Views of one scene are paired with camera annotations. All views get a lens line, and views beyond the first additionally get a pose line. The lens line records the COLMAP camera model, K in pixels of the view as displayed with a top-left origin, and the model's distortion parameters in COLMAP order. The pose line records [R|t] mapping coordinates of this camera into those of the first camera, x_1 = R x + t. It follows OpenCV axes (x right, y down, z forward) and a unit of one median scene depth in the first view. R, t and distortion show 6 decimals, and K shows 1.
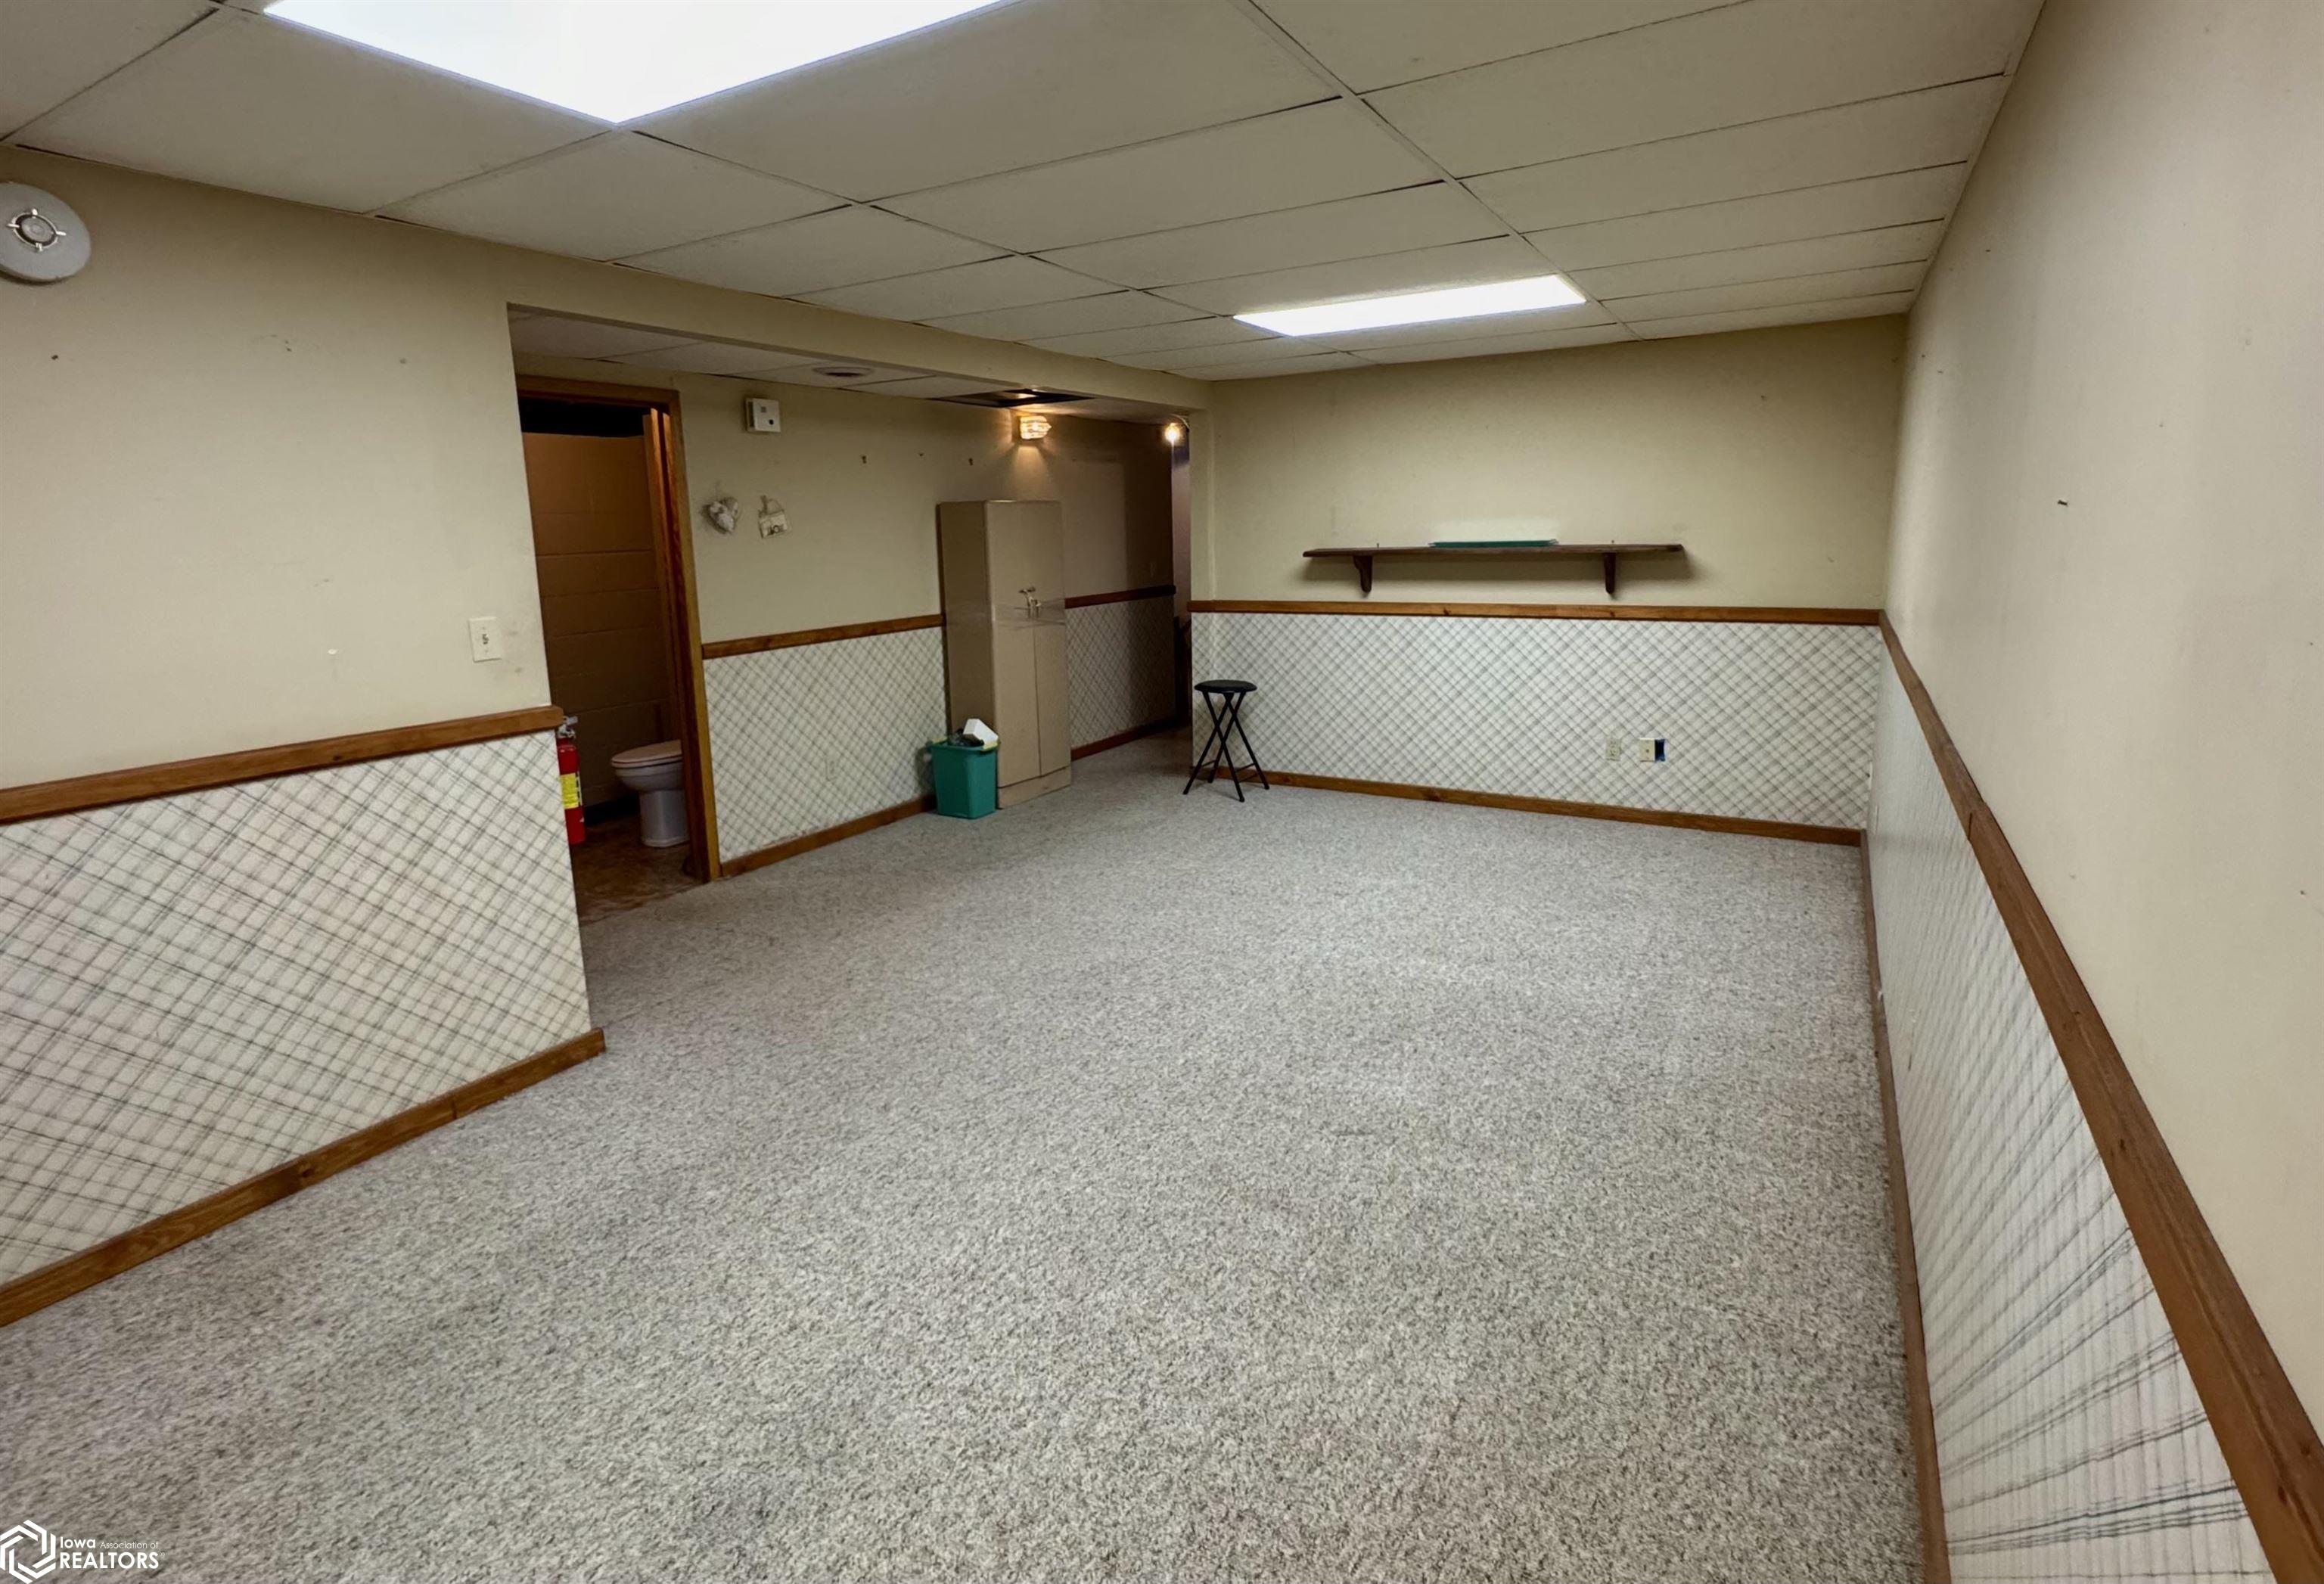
lens RADIAL K [[1102.5, 0, 1165.2], [0, 1102.5, 715.8], [0, 0, 1]] dist [-0.001119, -0.000478]
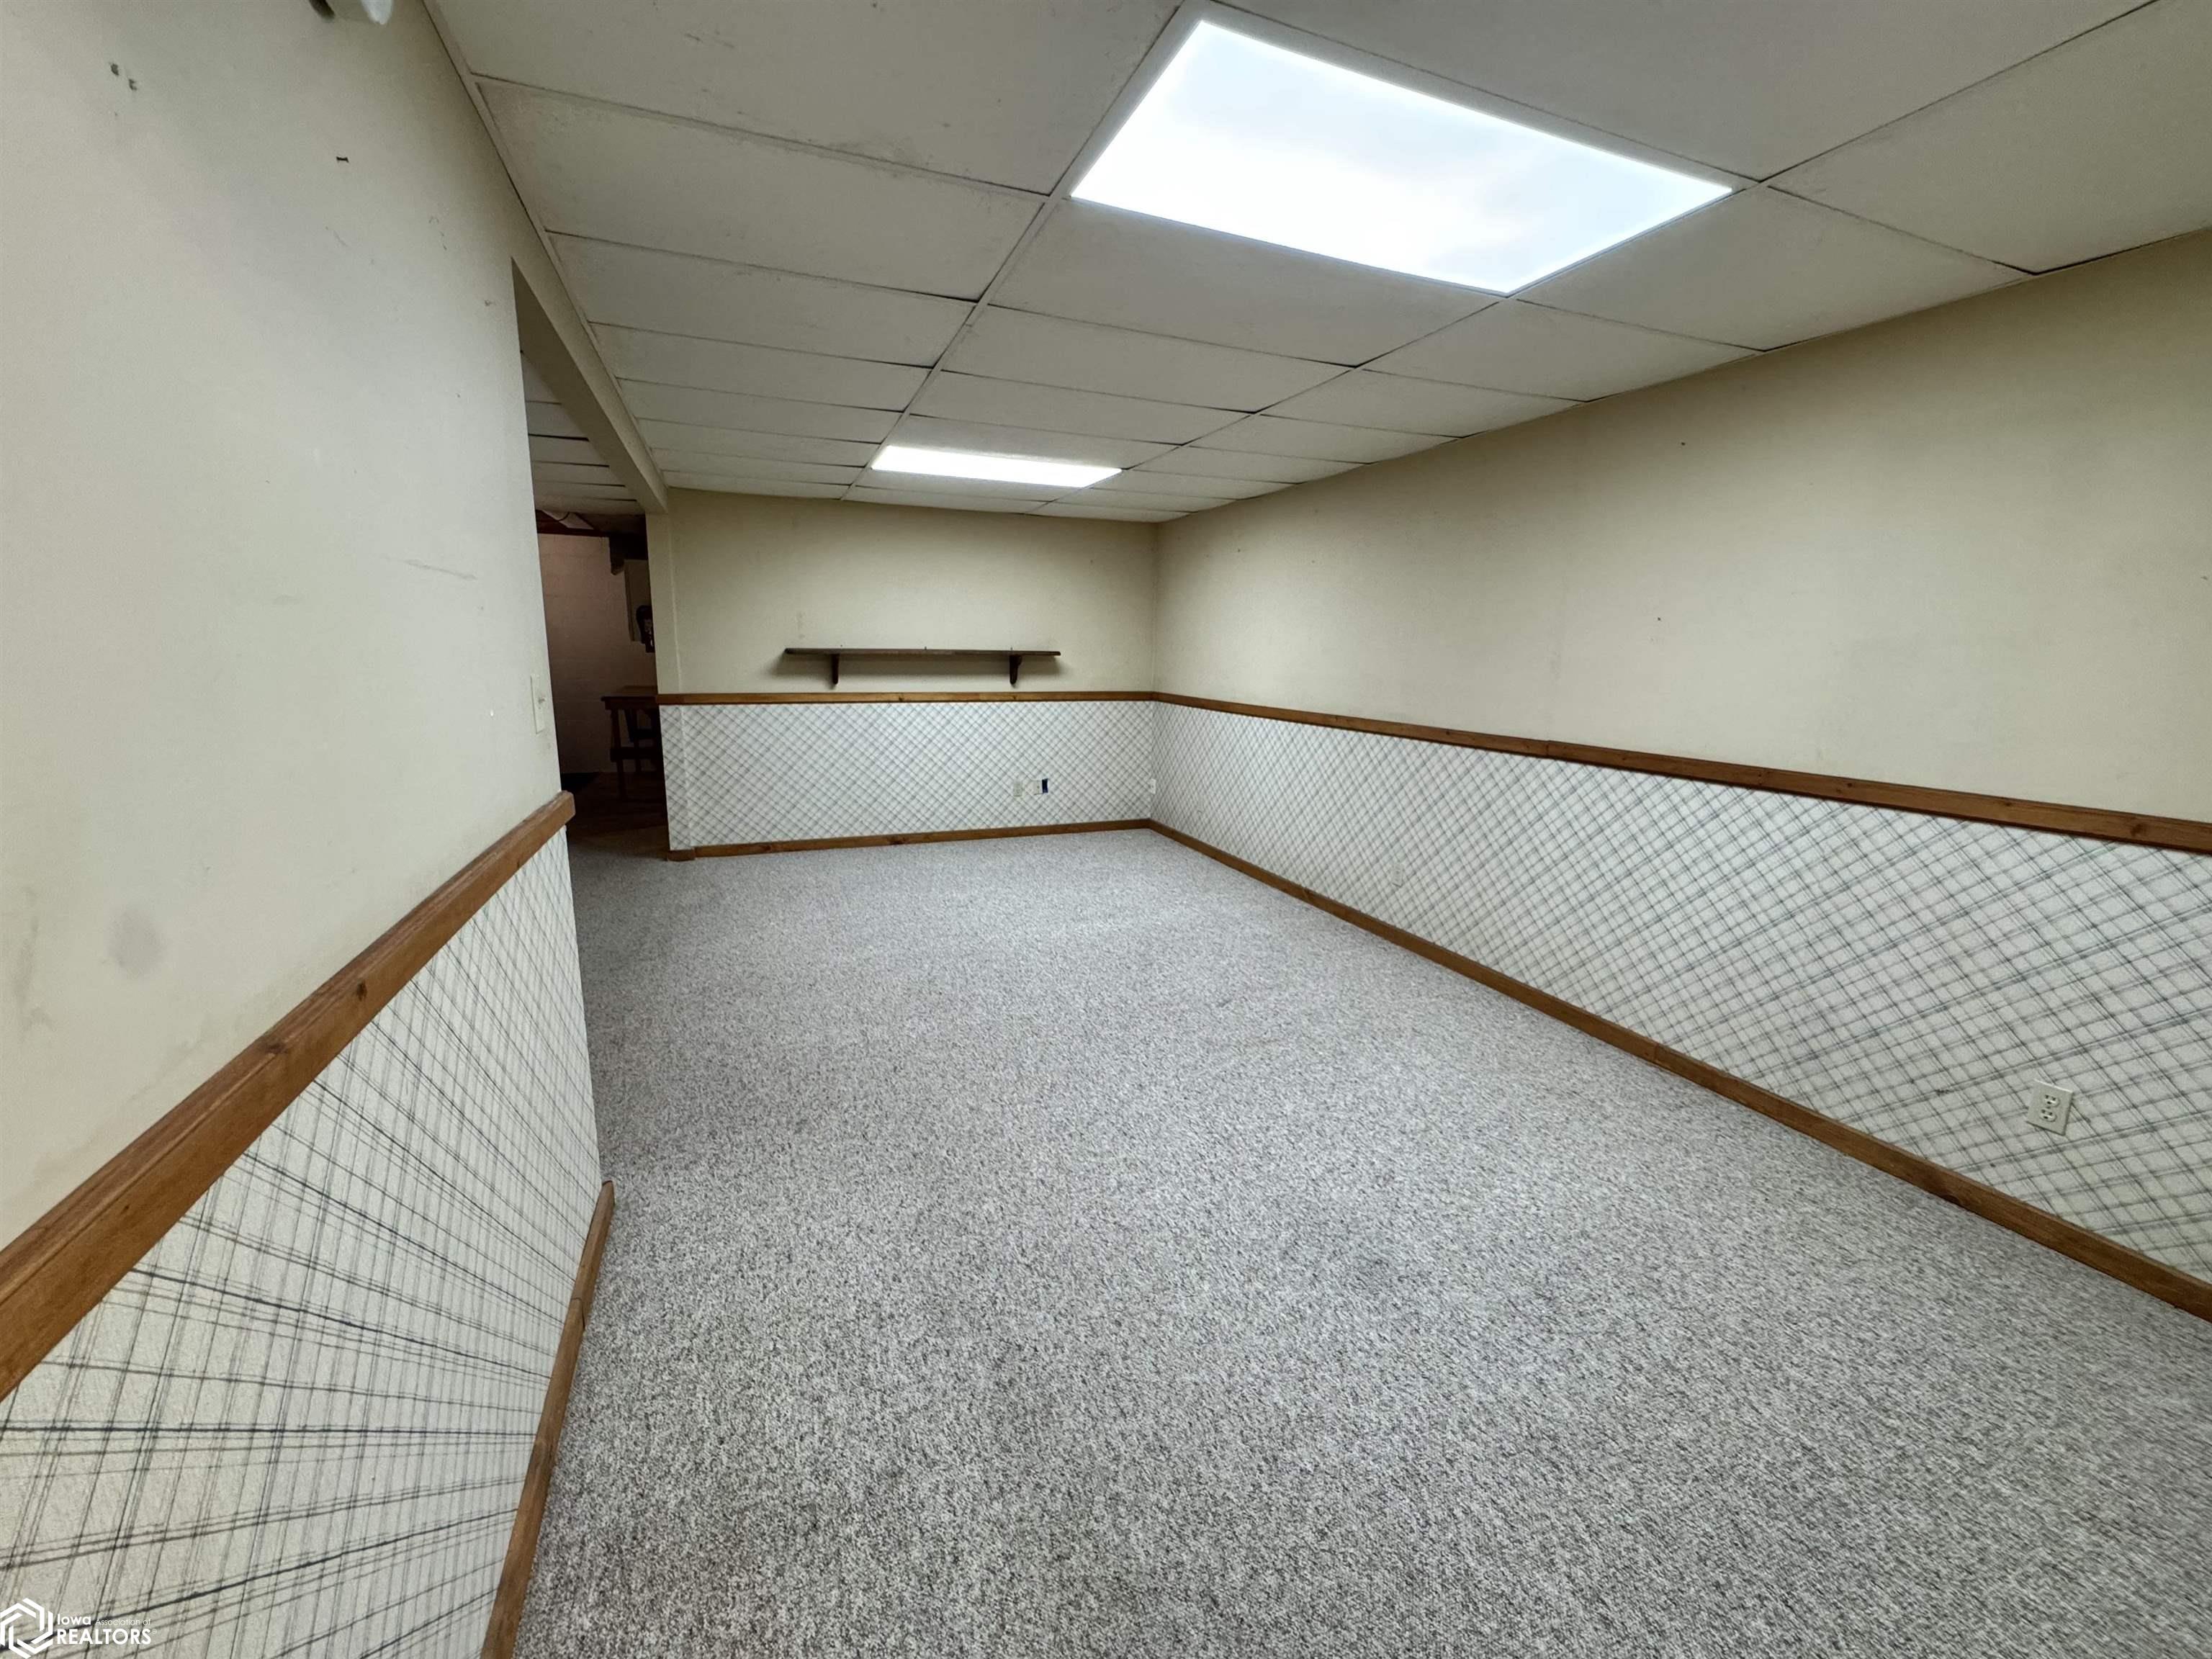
lens RADIAL K [[879.3, 0, 1103.2], [0, 879.3, 830.8], [0, 0, 1]] dist [-0.001788, -0.000280]
pose [[0.611245, -0.126422, 0.781279, -0.475743], [0.106484, 0.991321, 0.077100, 0.007483], [-0.784245, 0.036067, 0.619402, 0.179626]]
